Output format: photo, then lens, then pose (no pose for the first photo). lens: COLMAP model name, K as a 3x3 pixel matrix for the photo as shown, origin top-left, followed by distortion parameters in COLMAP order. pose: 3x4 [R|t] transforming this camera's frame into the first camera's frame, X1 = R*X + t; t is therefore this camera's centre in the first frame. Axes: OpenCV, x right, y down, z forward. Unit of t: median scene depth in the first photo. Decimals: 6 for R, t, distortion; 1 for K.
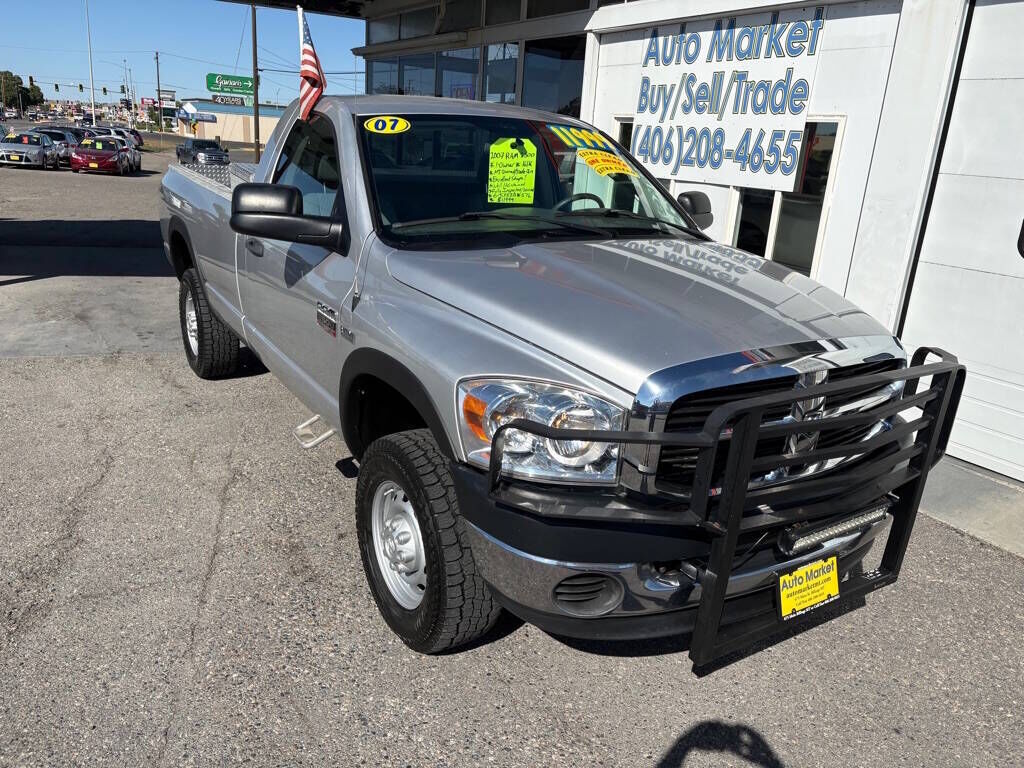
lens RADIAL K [[757.0, 0, 516.4], [0, 757.0, 379.3], [0, 0, 1]] dist [0.055015, -0.055818]
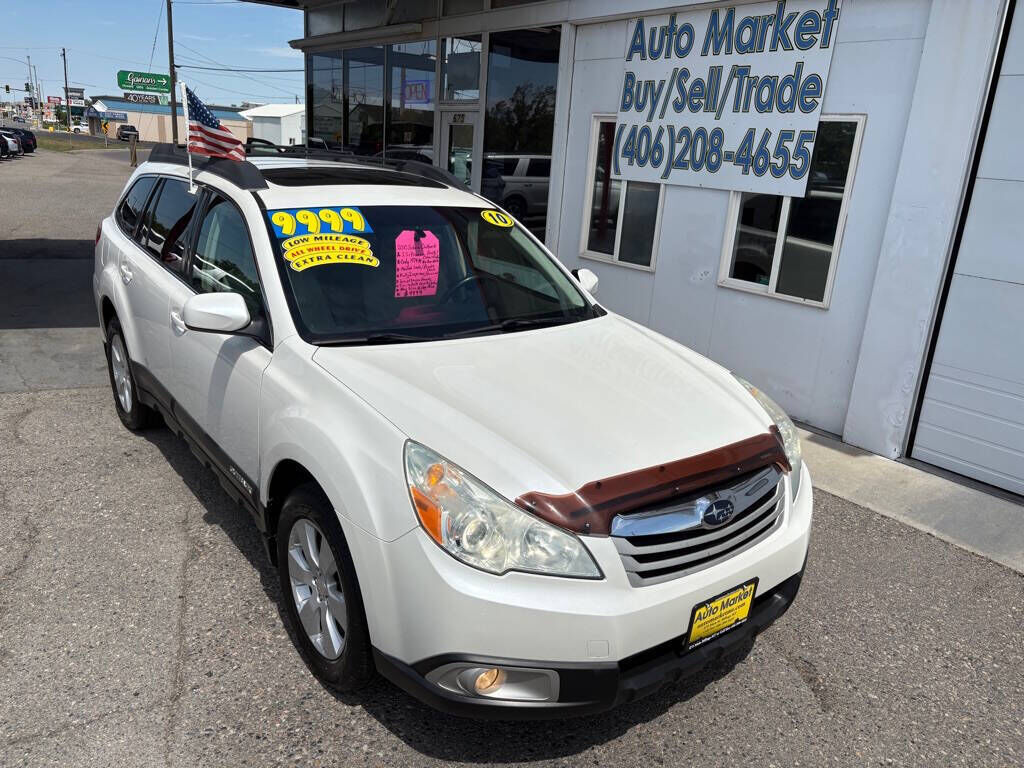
lens RADIAL K [[756.4, 0, 511.0], [0, 756.4, 382.9], [0, 0, 1]] dist [0.061858, -0.069695]
pose [[0.996319, -0.023374, 0.082479, -0.062788], [0.023165, 0.999726, 0.003494, -0.030953], [-0.082538, -0.001570, 0.996587, 0.103305]]
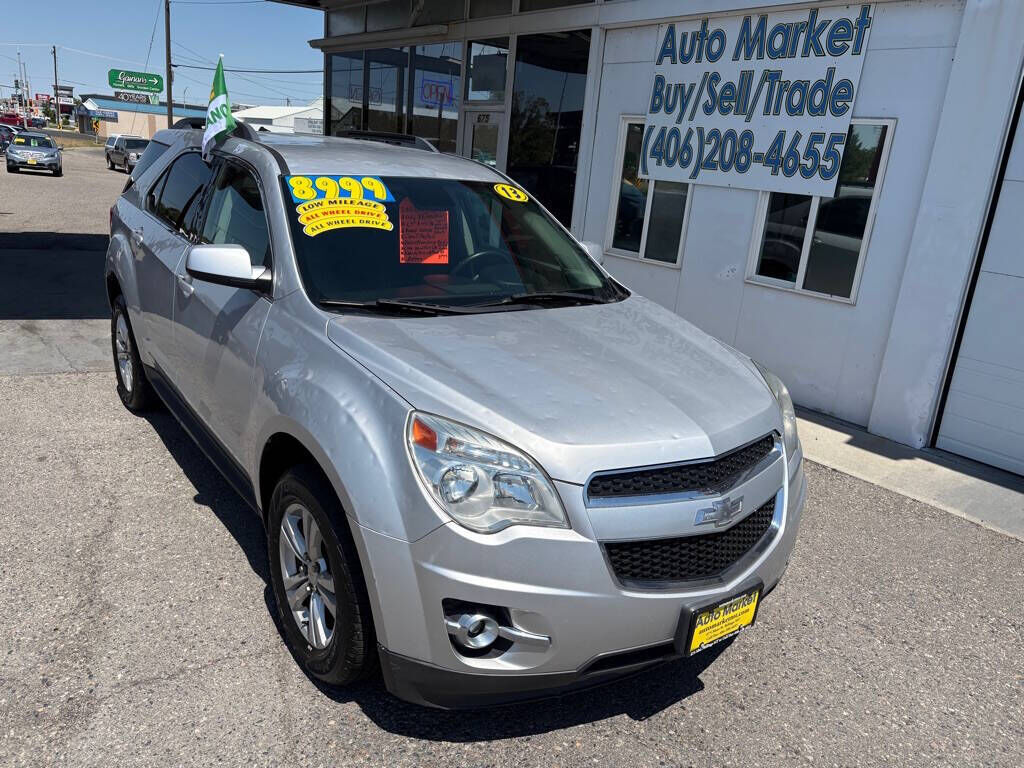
lens RADIAL K [[753.3, 0, 506.8], [0, 753.3, 383.3], [0, 0, 1]] dist [0.069832, -0.076723]
pose [[0.995183, -0.007684, 0.097730, -0.125501], [0.008085, 0.999960, -0.003701, -0.011771], [-0.097698, 0.004474, 0.995206, 0.082985]]
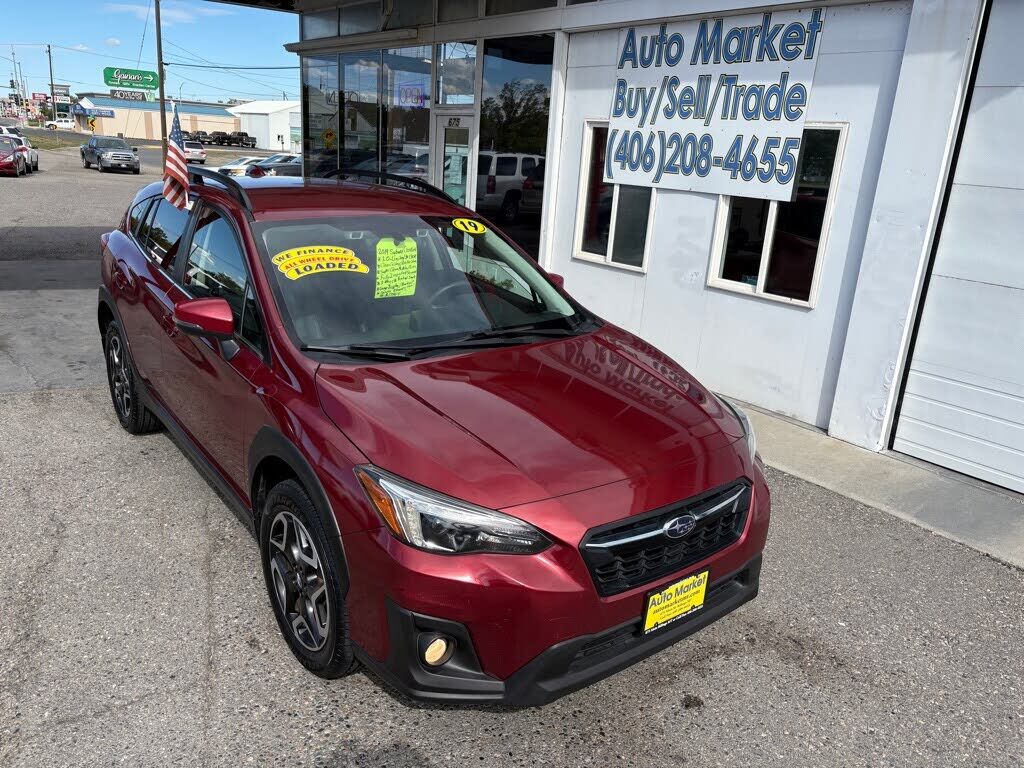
lens RADIAL K [[754.5, 0, 509.4], [0, 754.5, 380.0], [0, 0, 1]] dist [0.059146, -0.064041]
pose [[0.995052, -0.030414, 0.094587, -0.076715], [0.029917, 0.999530, 0.006673, -0.035072], [-0.094746, -0.003810, 0.995494, 0.074230]]
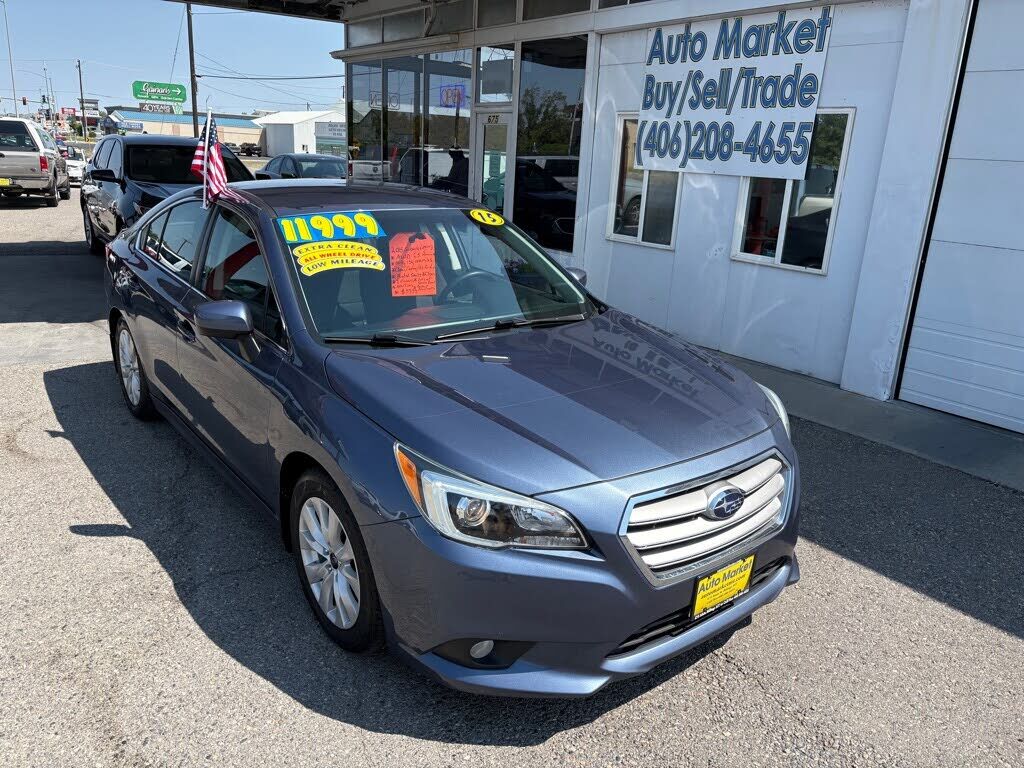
lens RADIAL K [[753.1, 0, 513.3], [0, 753.1, 383.5], [0, 0, 1]] dist [0.068743, -0.074197]
pose [[0.996747, -0.037924, 0.071110, -0.116823], [0.037932, 0.999280, 0.001235, 0.019738], [-0.071105, 0.001466, 0.997468, -0.029065]]
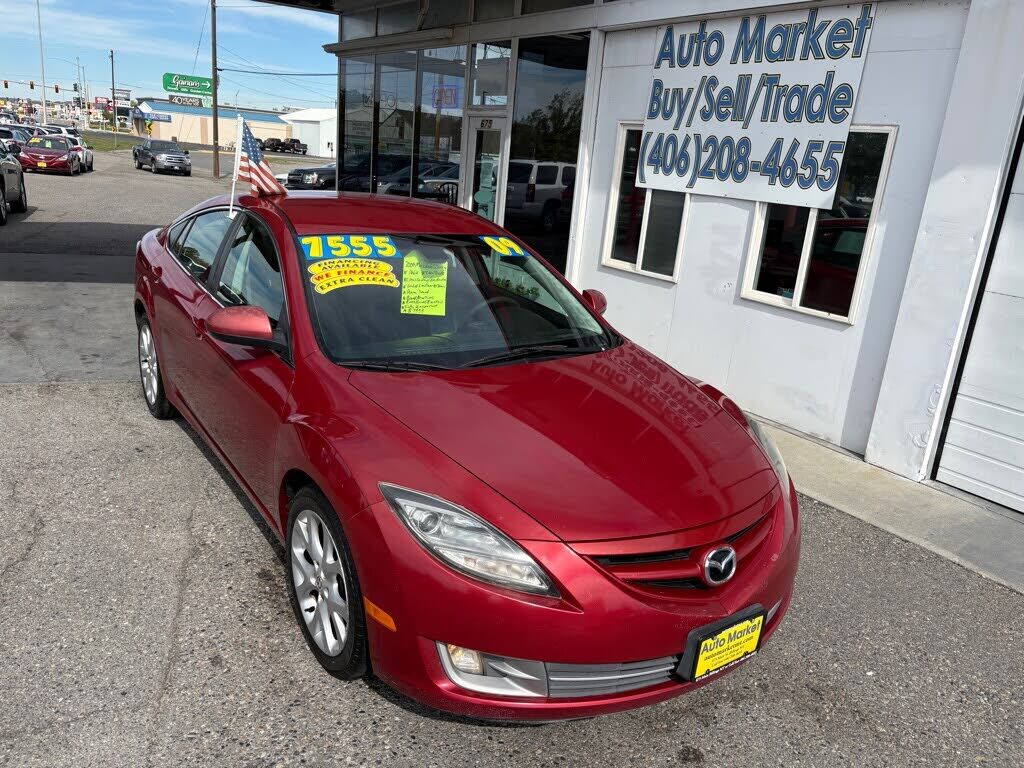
lens RADIAL K [[754.0, 0, 512.0], [0, 754.0, 384.0], [0, 0, 1]] dist [0.065934, -0.071629]
pose [[0.998894, 0.007293, 0.046460, -0.047064], [-0.007106, 0.999966, -0.004188, -0.031393], [-0.046489, 0.003853, 0.998911, 0.113187]]
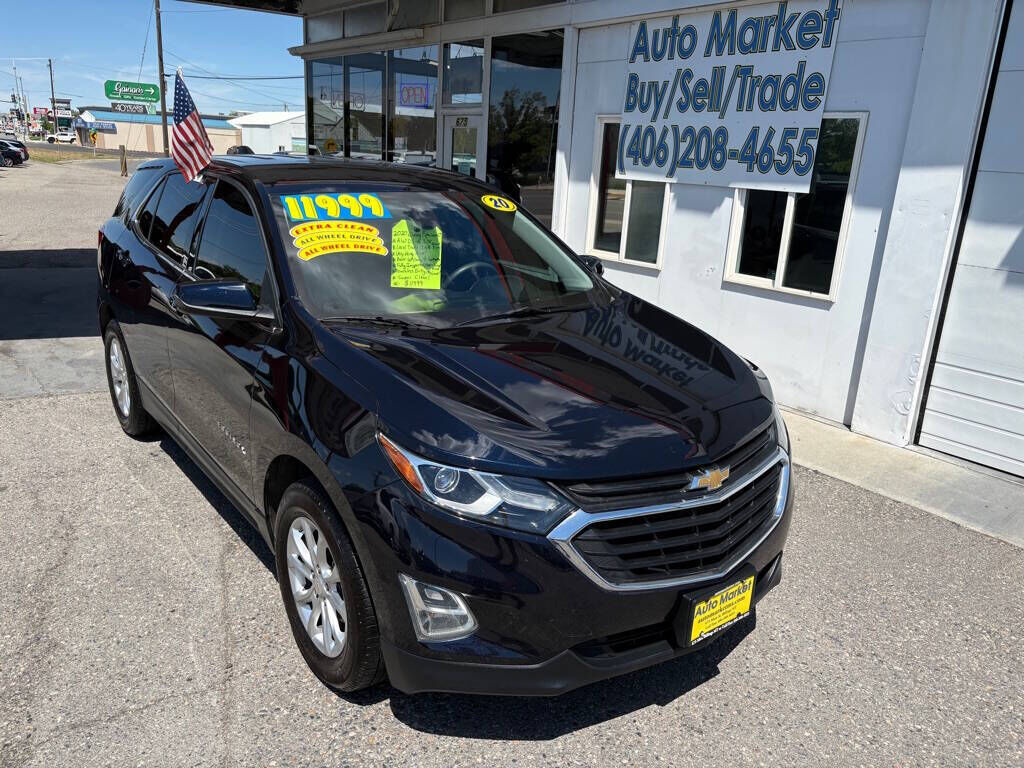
lens RADIAL K [[756.4, 0, 511.0], [0, 756.4, 382.9], [0, 0, 1]] dist [0.061858, -0.069695]
pose [[0.994895, -0.040182, 0.092570, -0.088744], [0.040513, 0.999178, -0.001690, -0.023221], [-0.092426, 0.005432, 0.995705, 0.090235]]
